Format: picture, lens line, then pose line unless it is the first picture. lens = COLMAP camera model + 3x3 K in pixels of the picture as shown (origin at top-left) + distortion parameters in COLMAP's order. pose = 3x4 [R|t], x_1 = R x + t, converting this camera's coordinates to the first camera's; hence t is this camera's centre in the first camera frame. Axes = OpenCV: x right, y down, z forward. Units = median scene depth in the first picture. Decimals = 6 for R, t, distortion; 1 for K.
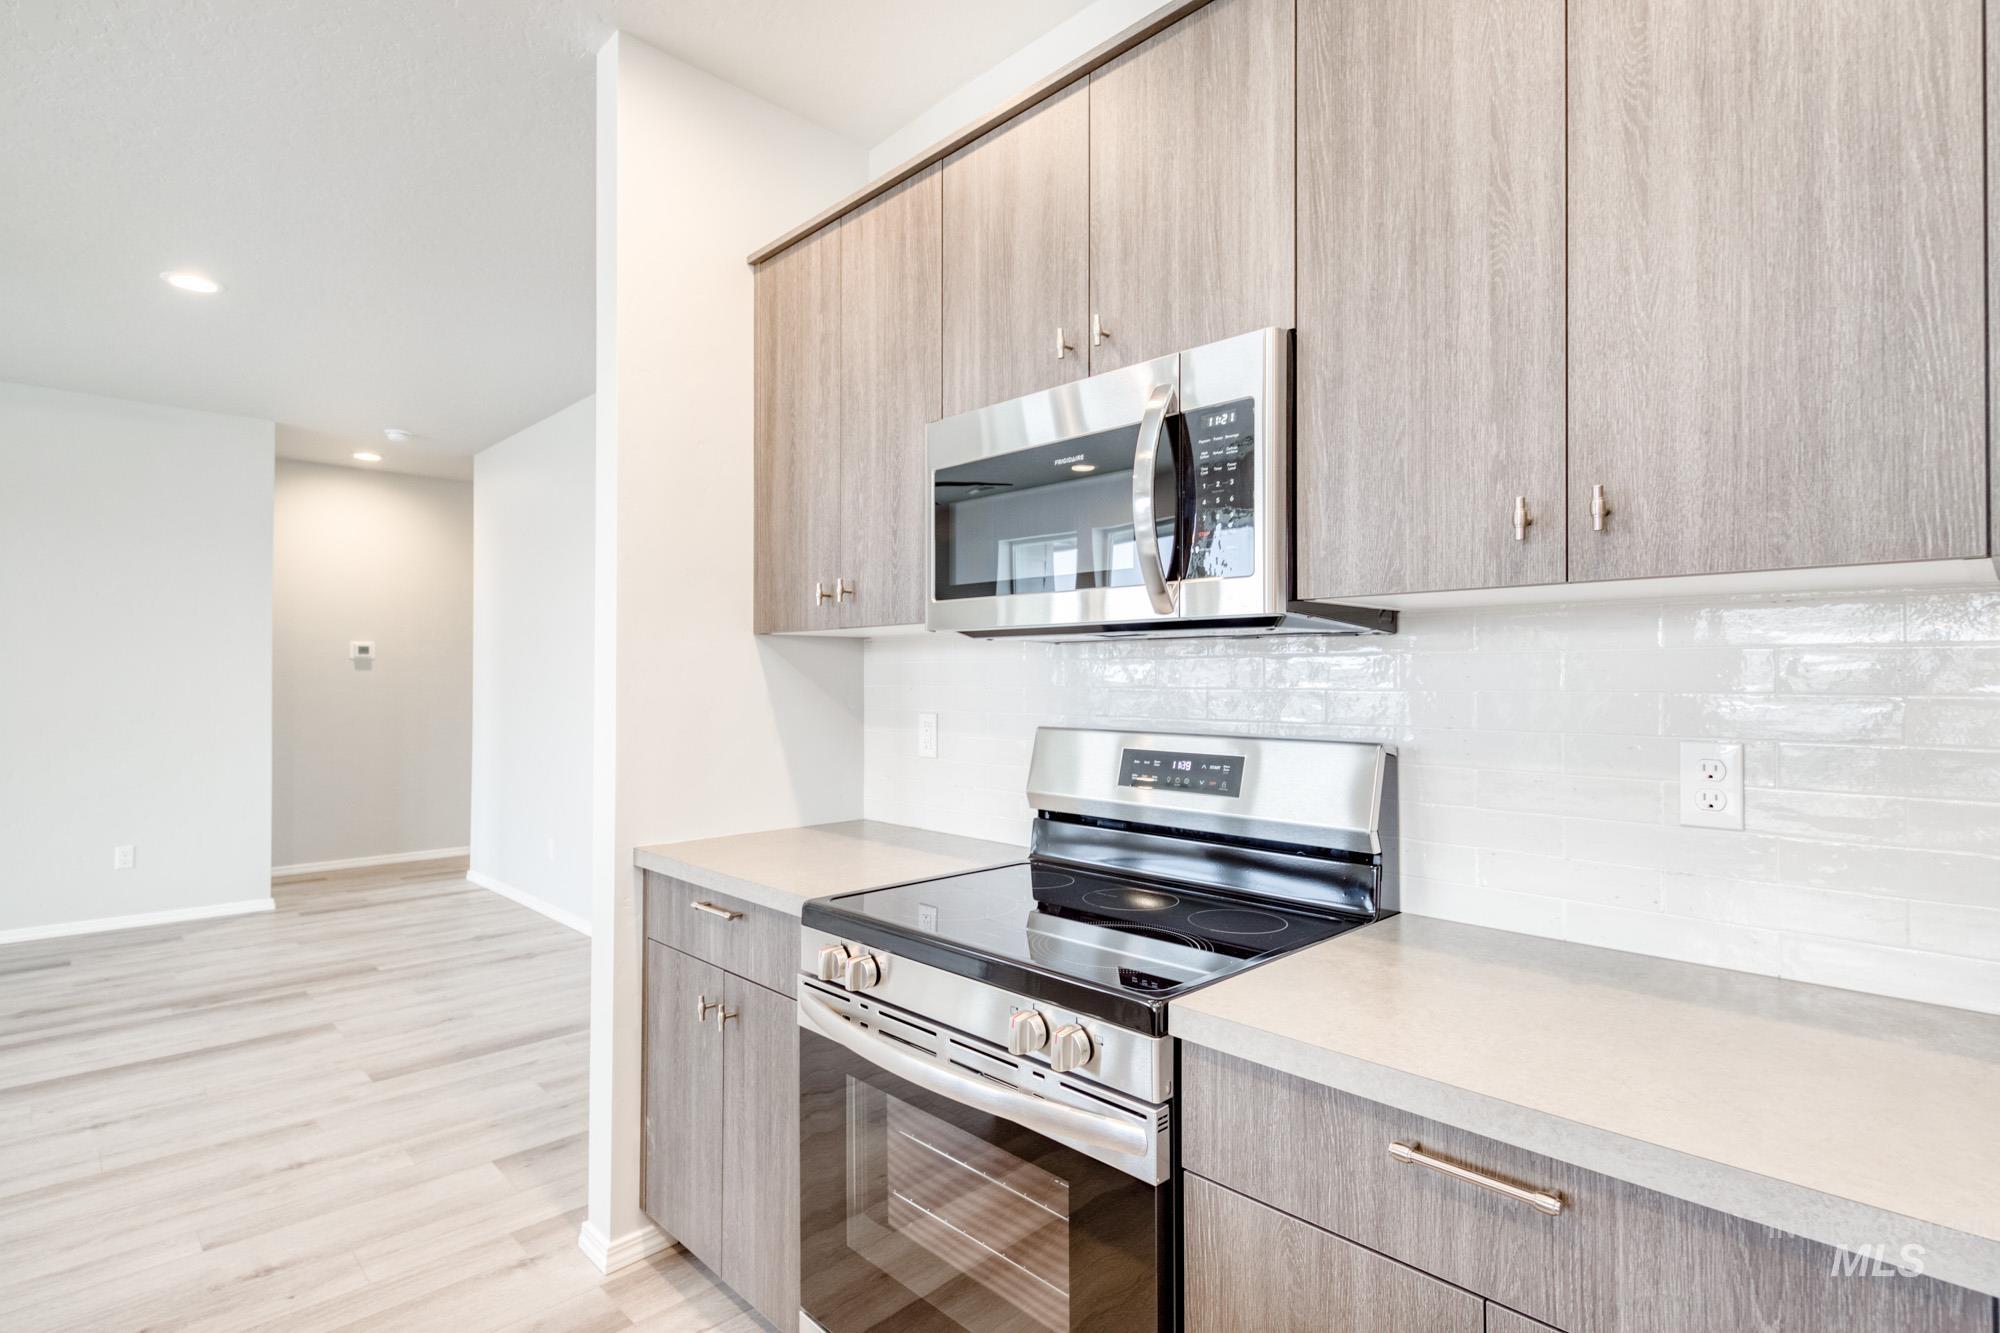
lens RADIAL K [[983.2, 0, 1003.4], [0, 983.2, 668.1], [0, 0, 1]] dist [0.009426, -0.000669]
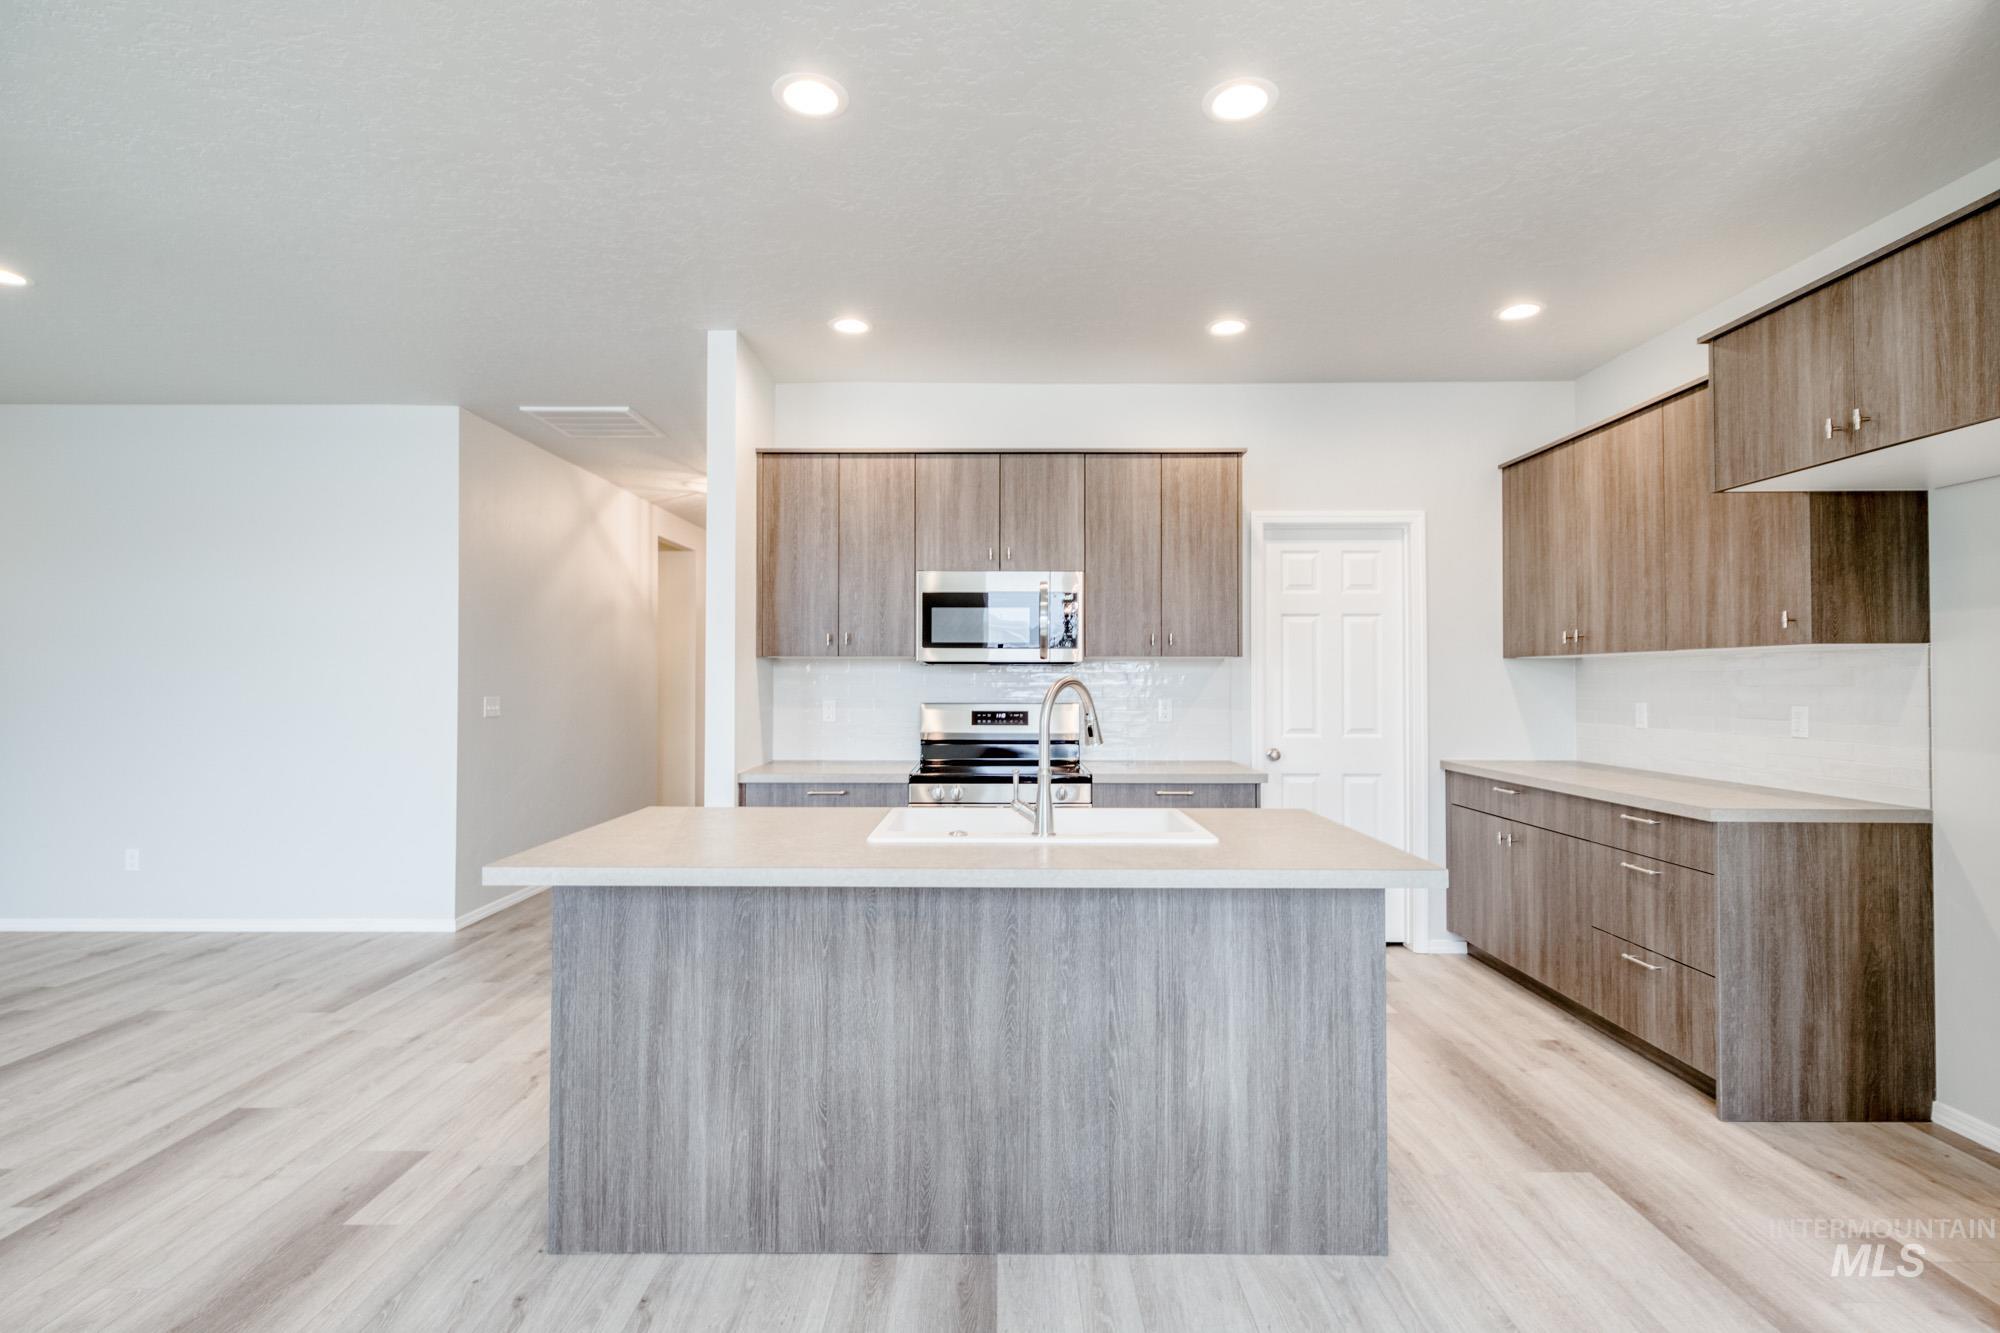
lens RADIAL K [[958.4, 0, 1000.0], [0, 958.4, 666.5], [0, 0, 1]] dist [0.018354, -0.006612]
pose [[0.697910, 0.010341, 0.716111, -1.852494], [-0.008020, 0.999946, -0.006624, -0.013621], [-0.716141, -0.001120, 0.697955, -0.847849]]
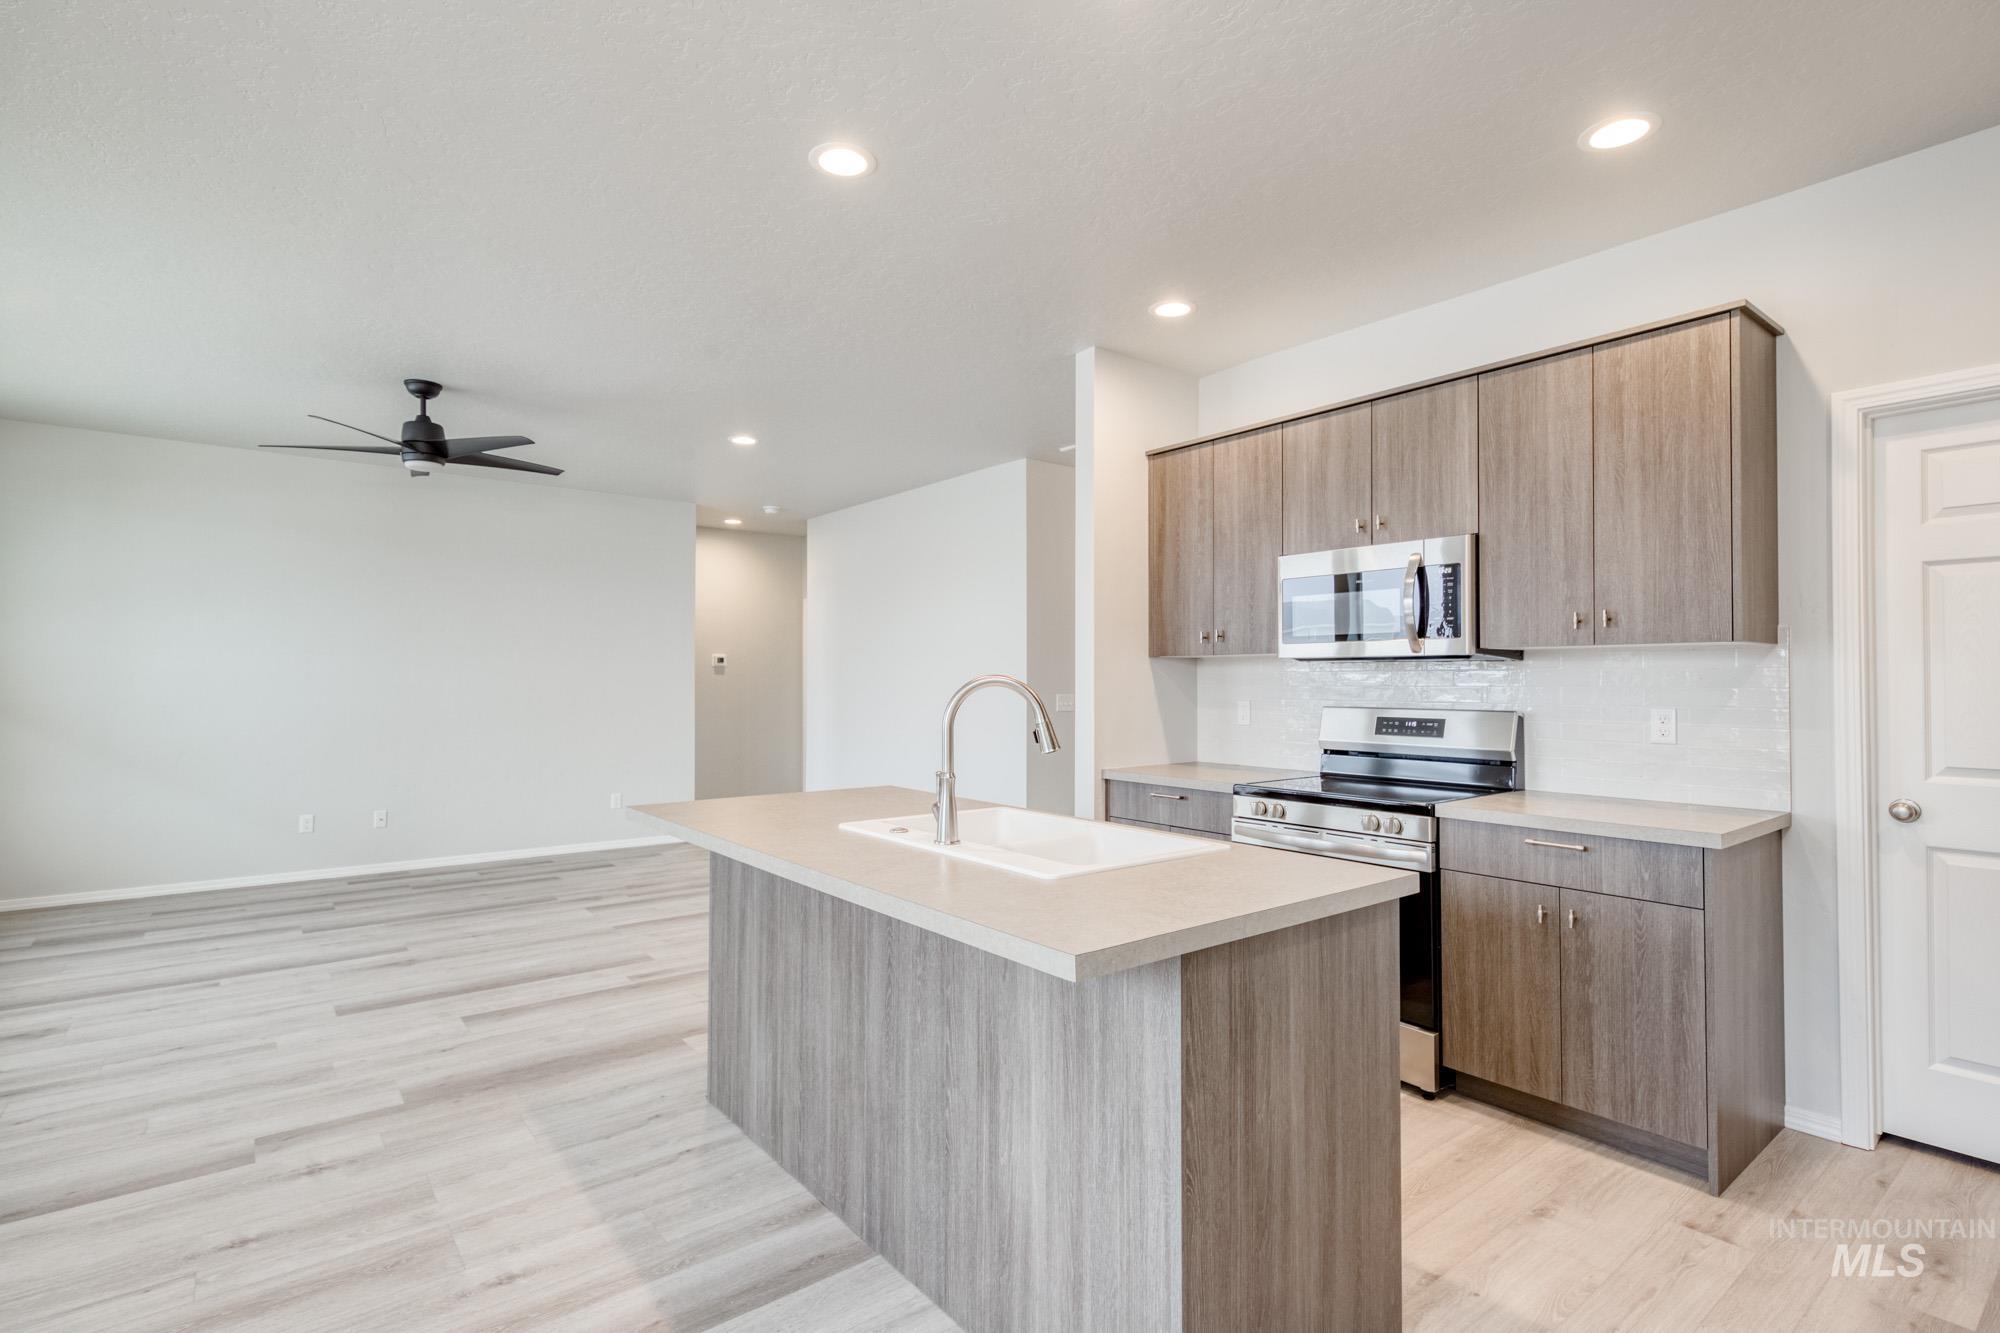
lens RADIAL K [[958.4, 0, 1000.0], [0, 958.4, 666.5], [0, 0, 1]] dist [0.018354, -0.006612]
pose [[0.994954, -0.001121, -0.100323, -0.539703], [0.000677, 0.999990, -0.004459, -0.013703], [0.100327, 0.004369, 0.994945, -1.239393]]
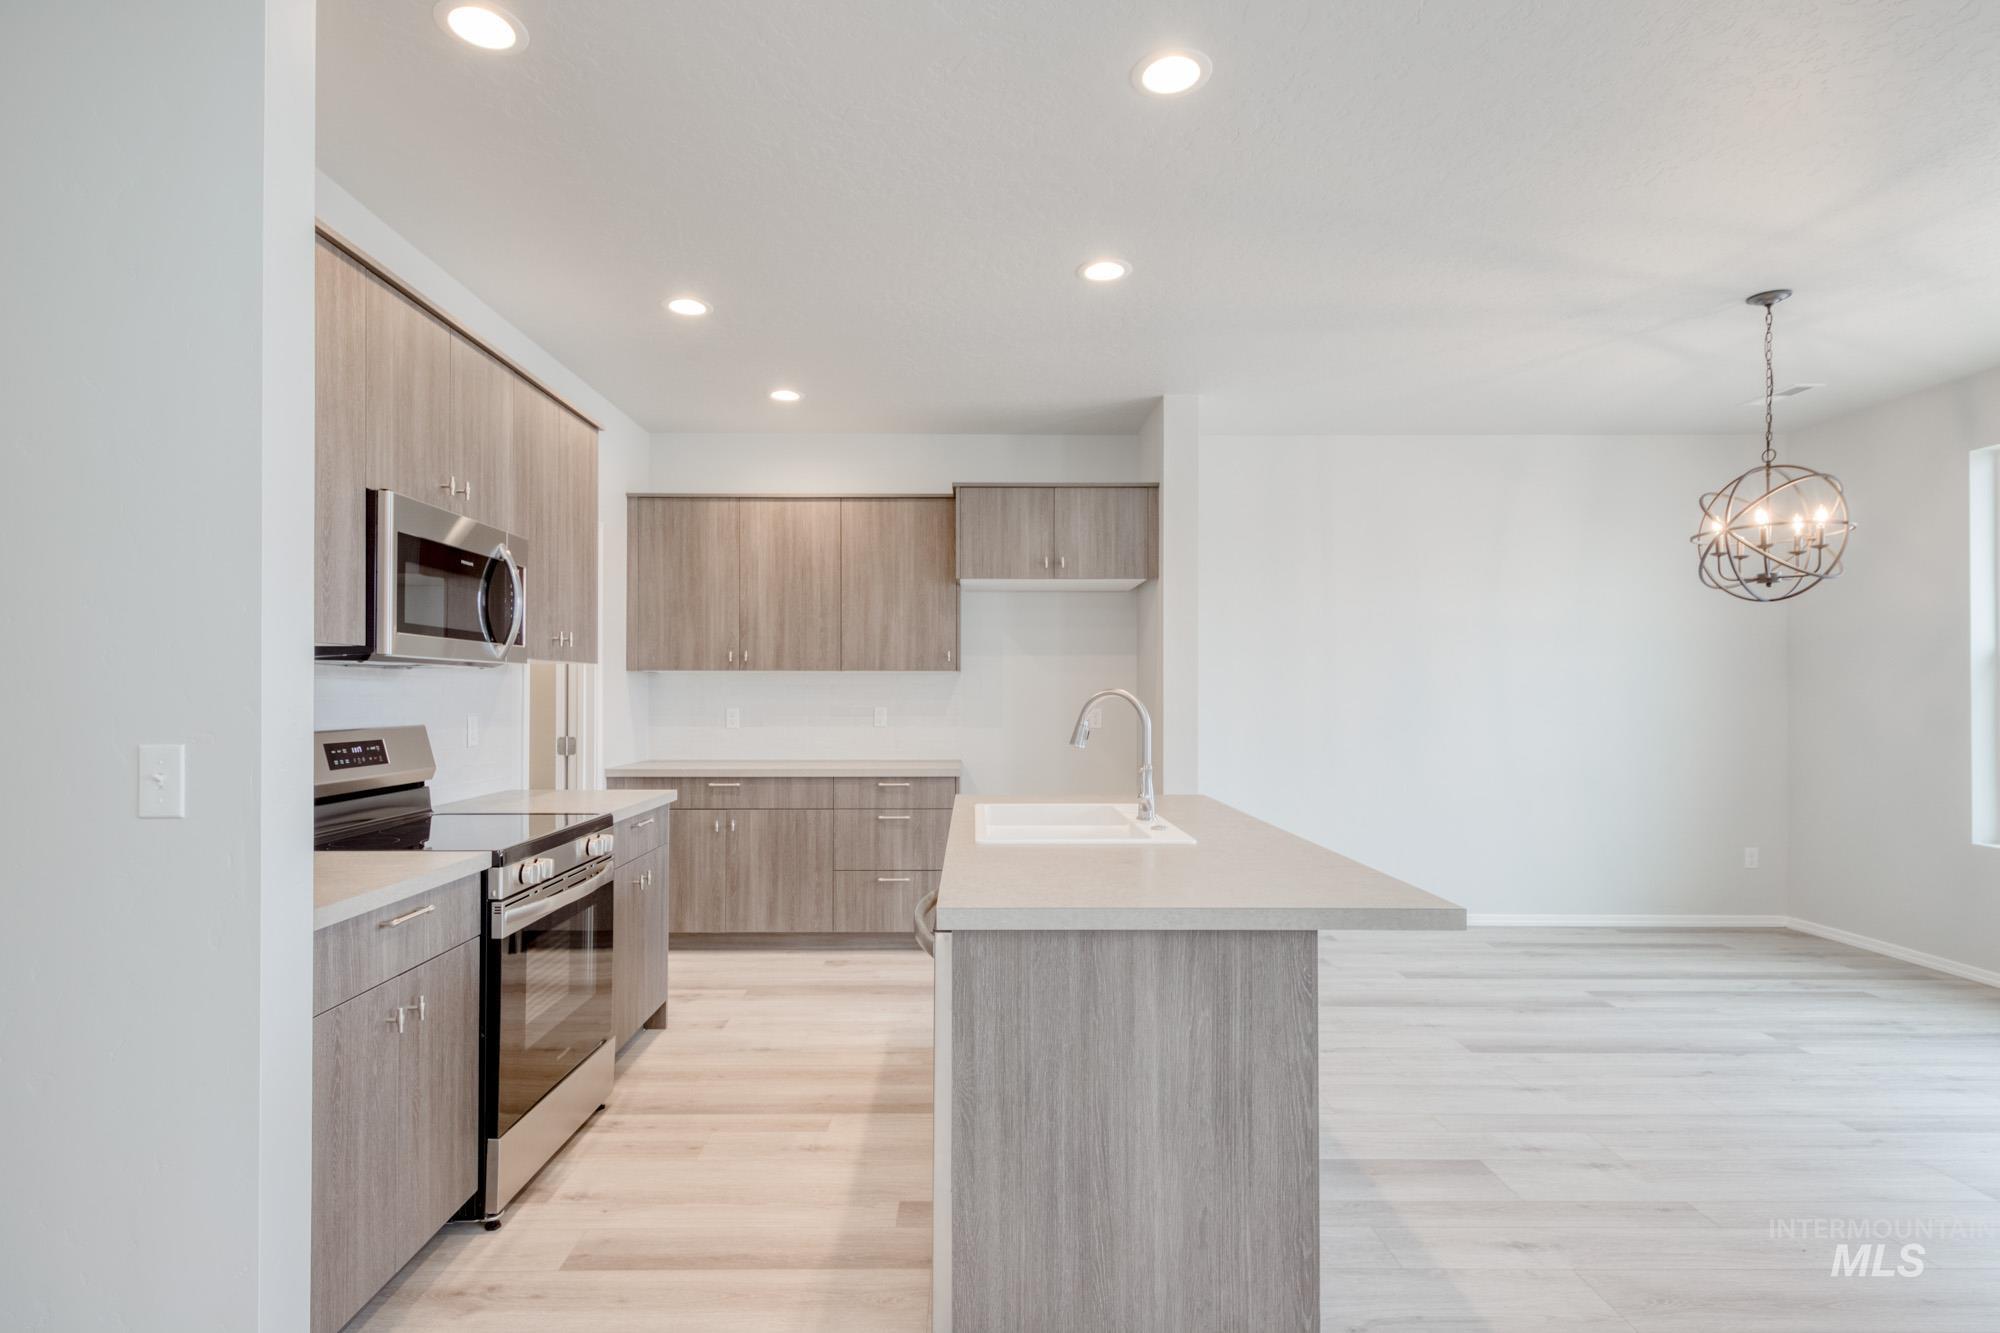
lens RADIAL K [[1049.4, 0, 894.7], [0, 1049.4, 686.3], [0, 0, 1]] dist [0.006592, -0.003219]
pose [[-0.679746, 0.002500, 0.733443, -1.873255], [-0.008941, 0.999892, -0.011694, 0.014398], [-0.733393, -0.014507, -0.679650, 1.858369]]
